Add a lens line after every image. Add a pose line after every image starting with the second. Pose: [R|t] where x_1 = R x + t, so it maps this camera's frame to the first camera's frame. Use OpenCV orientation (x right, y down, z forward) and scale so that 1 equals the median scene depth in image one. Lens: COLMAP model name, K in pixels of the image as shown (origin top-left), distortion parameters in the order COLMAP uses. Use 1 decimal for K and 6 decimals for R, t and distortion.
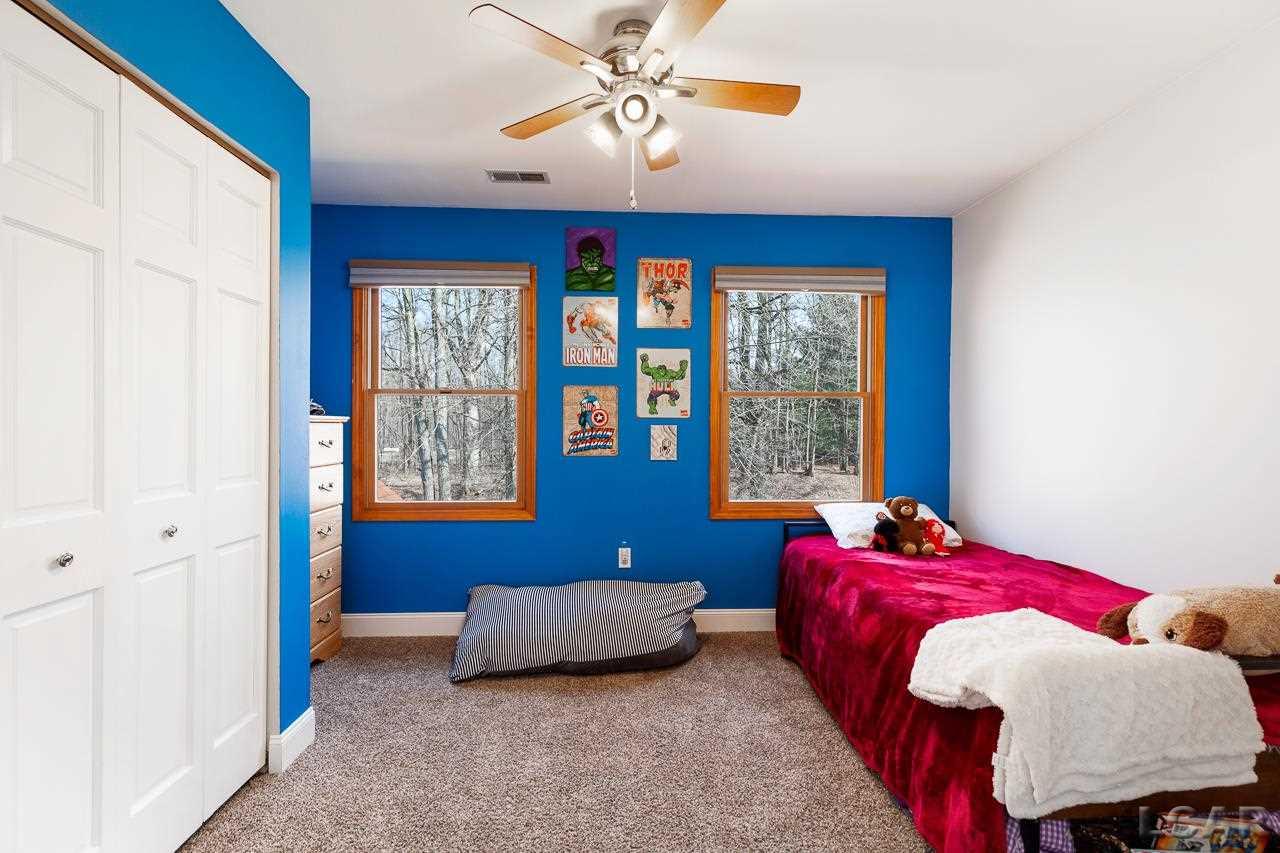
lens RADIAL K [[581.5, 0, 642.1], [0, 581.5, 426.6], [0, 0, 1]] dist [-0.002092, -0.000444]
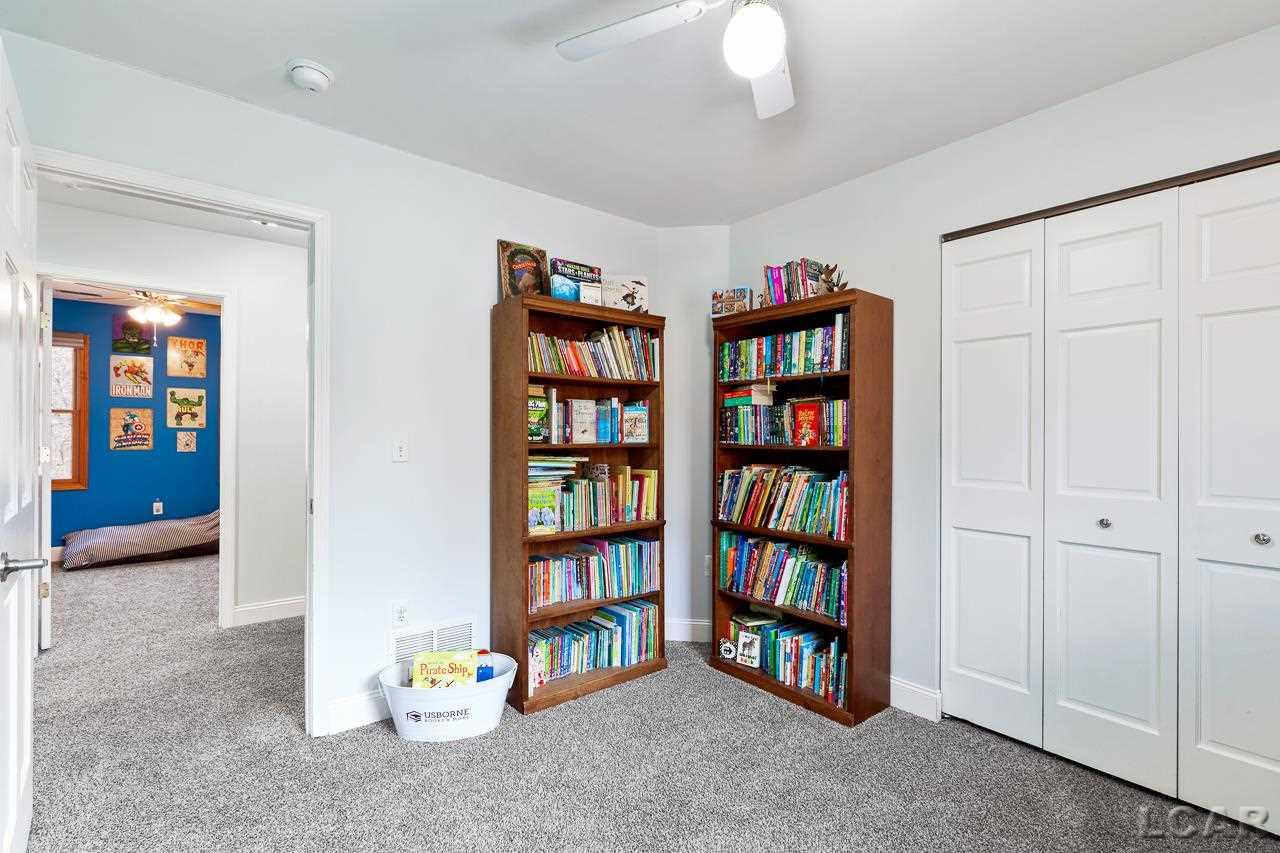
lens RADIAL K [[581.5, 0, 644.9], [0, 581.5, 434.5], [0, 0, 1]] dist [-0.002092, -0.000444]
pose [[0.803607, 0.001699, 0.595158, 0.106643], [-0.004209, 0.999987, 0.002829, -0.005467], [-0.595146, -0.004778, 0.803604, -1.254483]]
